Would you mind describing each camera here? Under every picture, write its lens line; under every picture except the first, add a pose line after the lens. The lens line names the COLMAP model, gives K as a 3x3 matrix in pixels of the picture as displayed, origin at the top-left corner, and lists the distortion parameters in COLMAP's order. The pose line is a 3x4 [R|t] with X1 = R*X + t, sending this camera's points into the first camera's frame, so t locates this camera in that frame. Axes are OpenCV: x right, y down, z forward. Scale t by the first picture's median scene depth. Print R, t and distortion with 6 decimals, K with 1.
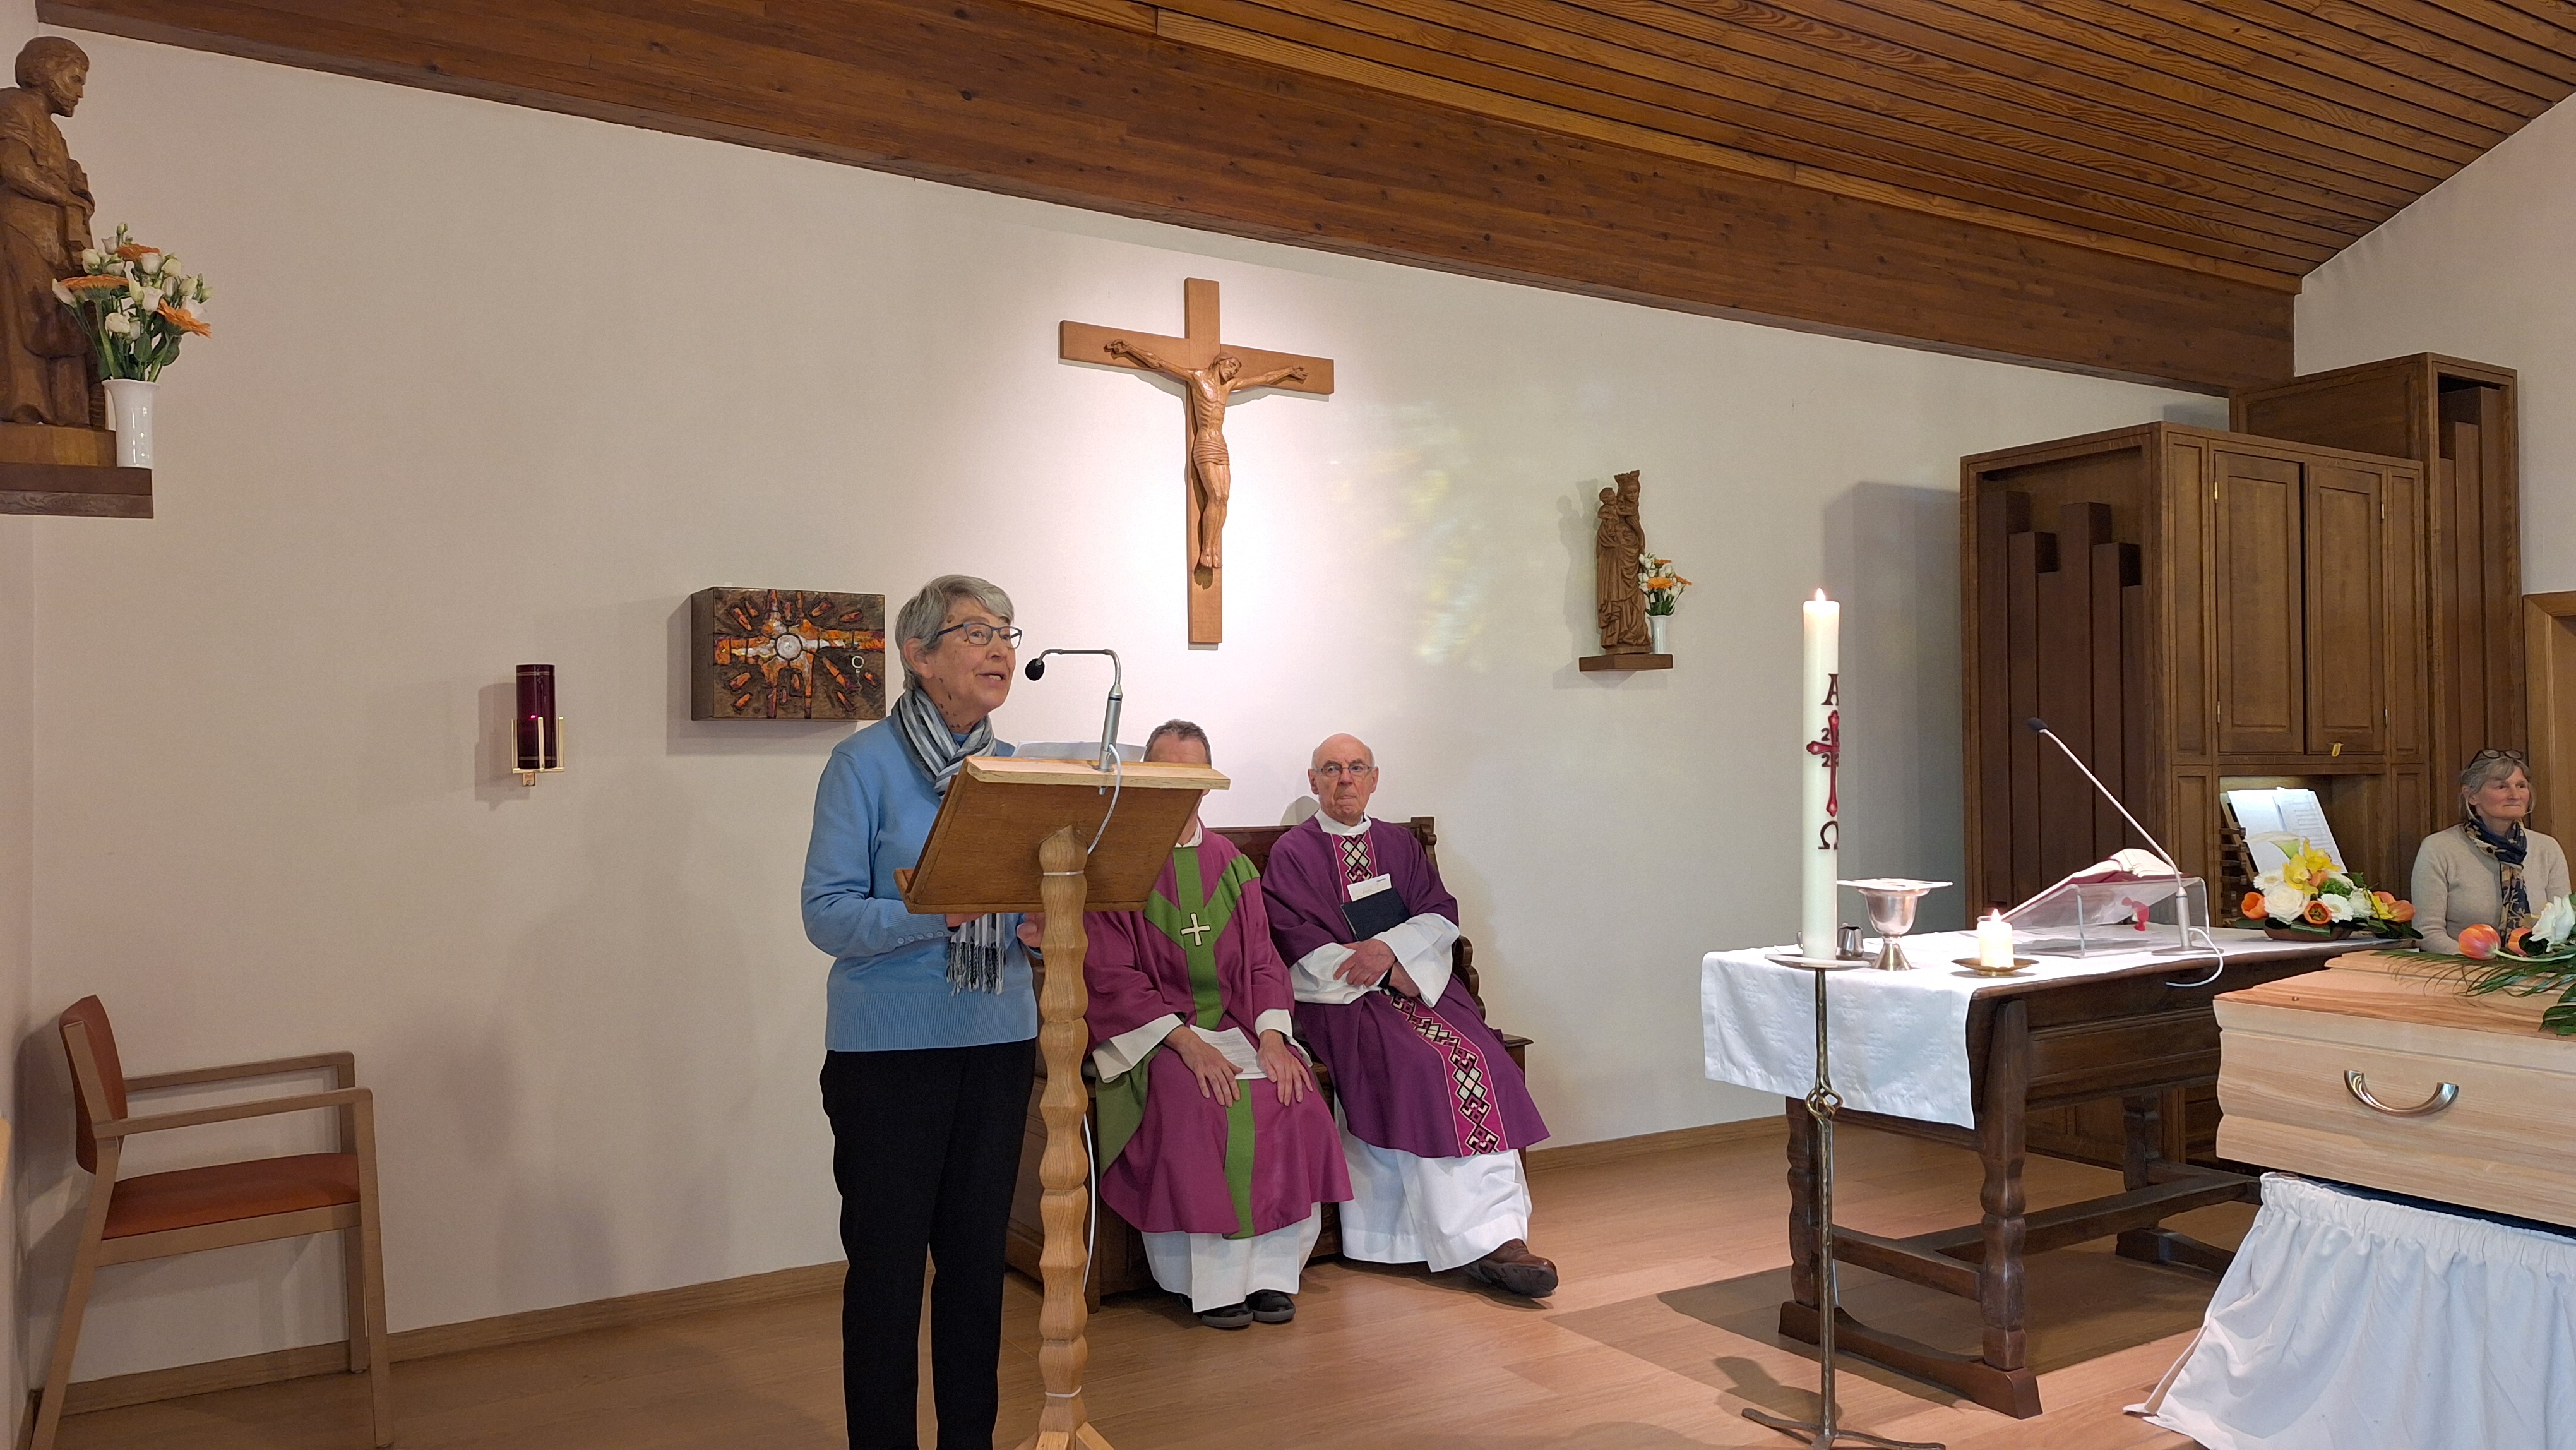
lens RADIAL K [[1756.9, 0, 1287.1], [0, 1756.9, 741.8], [0, 0, 1]] dist [0.131895, -0.143662]
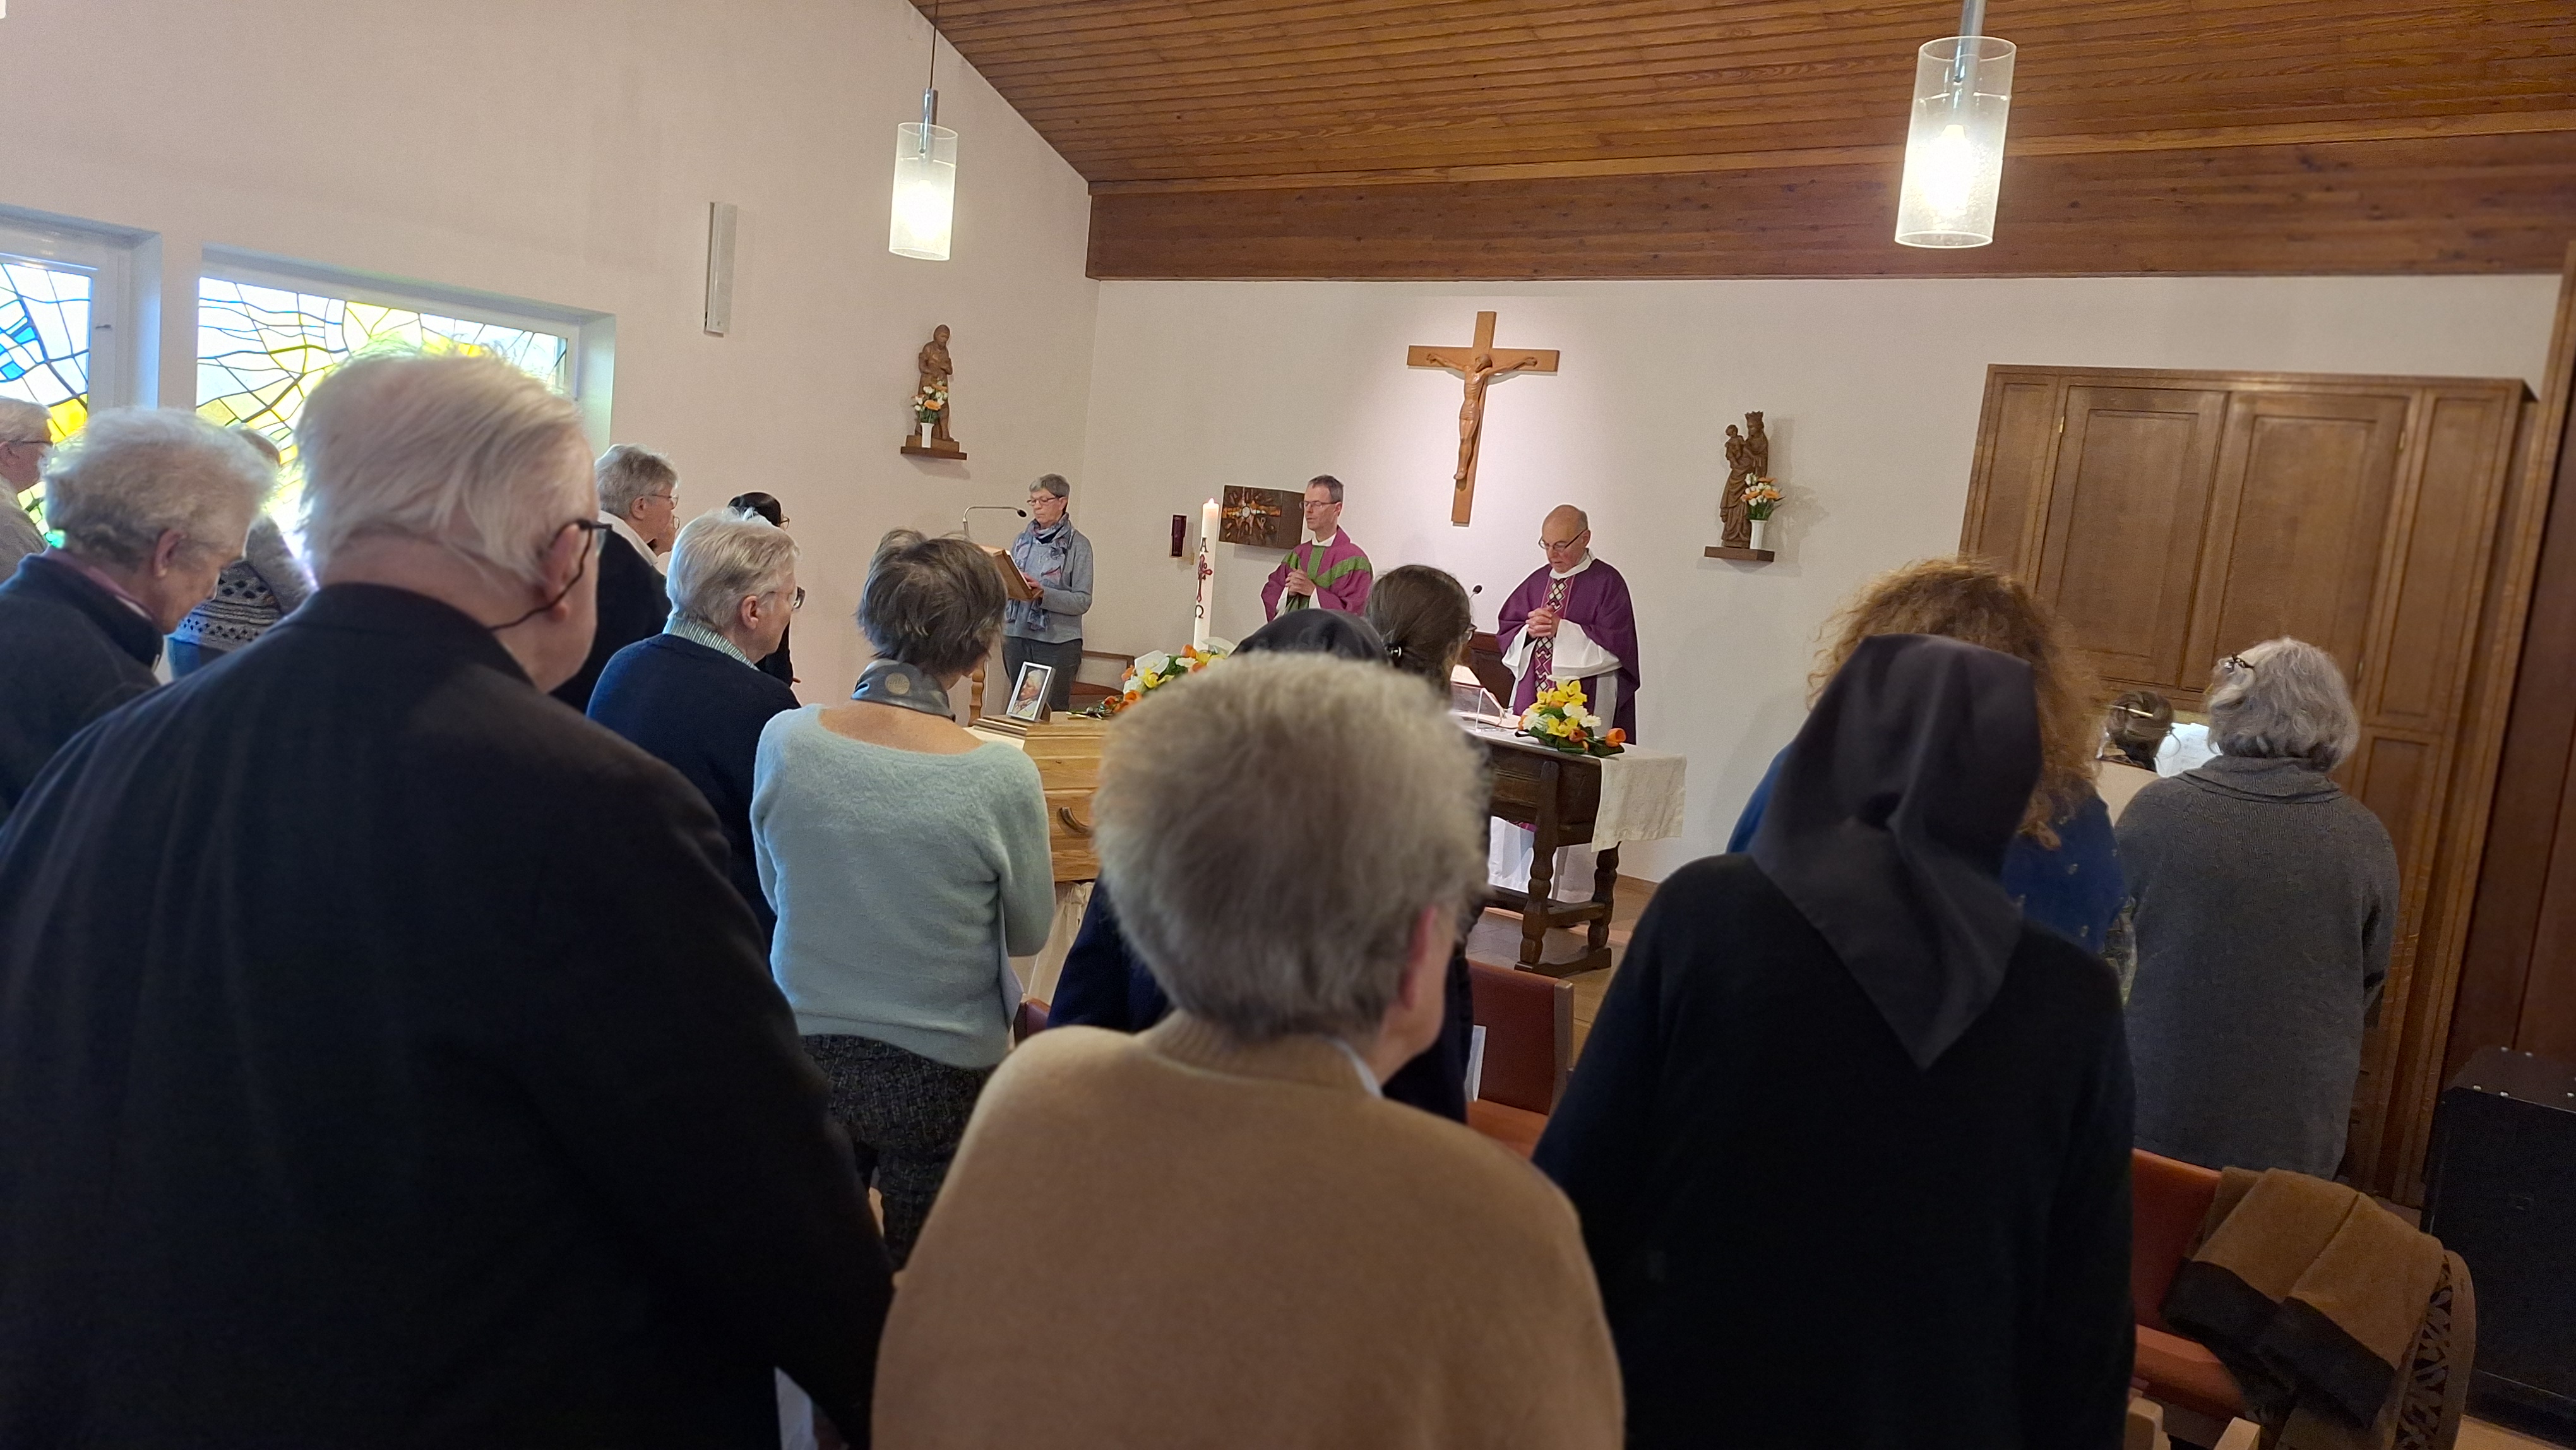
lens RADIAL K [[1756.9, 0, 1287.1], [0, 1756.9, 741.8], [0, 0, 1]] dist [0.131895, -0.143662]
pose [[0.349729, 0.147051, -0.925238, 1.495675], [-0.109033, 0.987282, 0.115699, -0.024353], [0.930484, 0.060418, 0.361315, 0.212718]]
